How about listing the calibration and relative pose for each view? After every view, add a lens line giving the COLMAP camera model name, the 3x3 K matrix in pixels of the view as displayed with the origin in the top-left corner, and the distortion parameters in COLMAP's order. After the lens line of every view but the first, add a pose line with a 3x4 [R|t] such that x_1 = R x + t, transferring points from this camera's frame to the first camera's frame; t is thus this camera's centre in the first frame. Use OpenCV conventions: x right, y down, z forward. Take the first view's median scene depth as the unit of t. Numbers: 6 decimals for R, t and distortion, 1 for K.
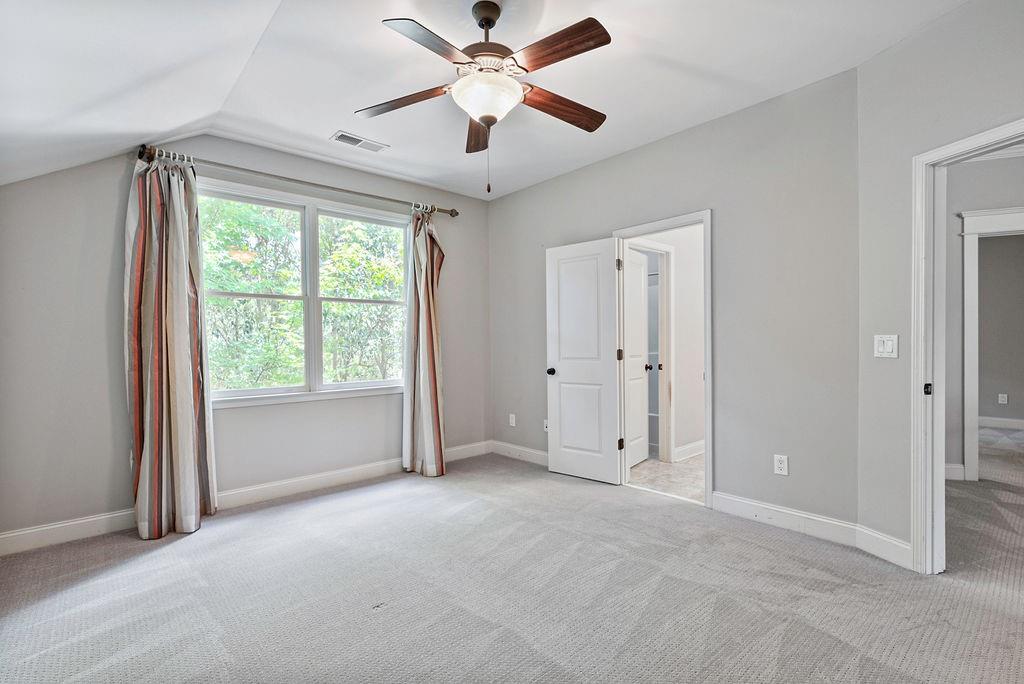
lens RADIAL K [[482.9, 0, 512.0], [0, 482.9, 342.0], [0, 0, 1]] dist [-0.002044, -0.000142]
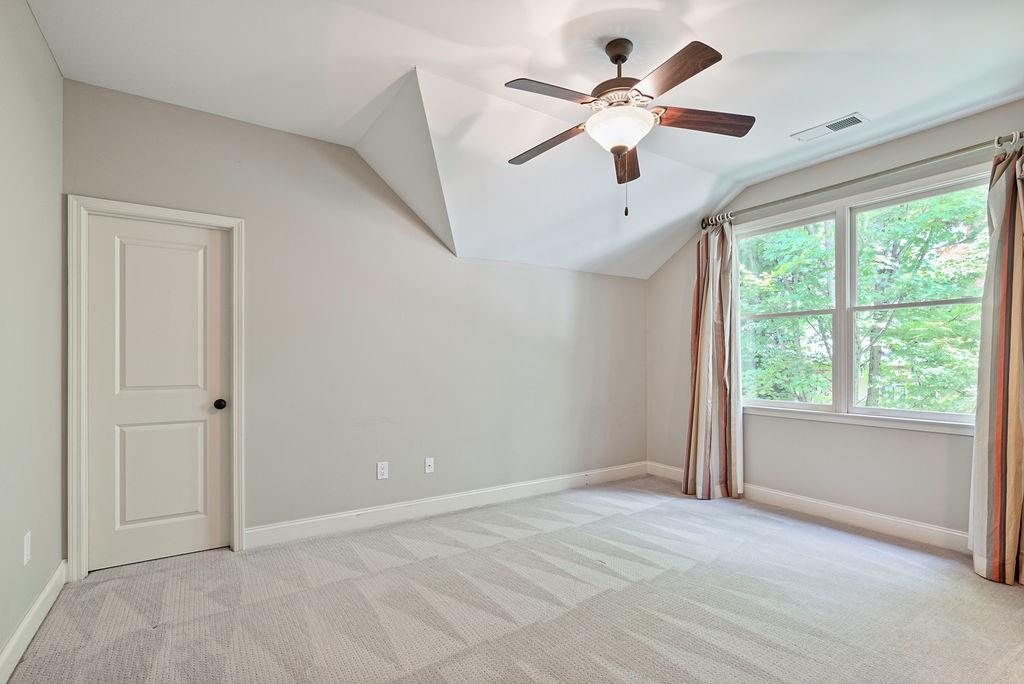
lens RADIAL K [[481.1, 0, 512.1], [0, 481.1, 353.6], [0, 0, 1]] dist [-0.000814, 0.000142]
pose [[-0.137844, -0.004993, -0.990441, 0.614262], [-0.005228, 0.999977, -0.004313, -0.001933], [0.990440, 0.004584, -0.137867, 0.553610]]
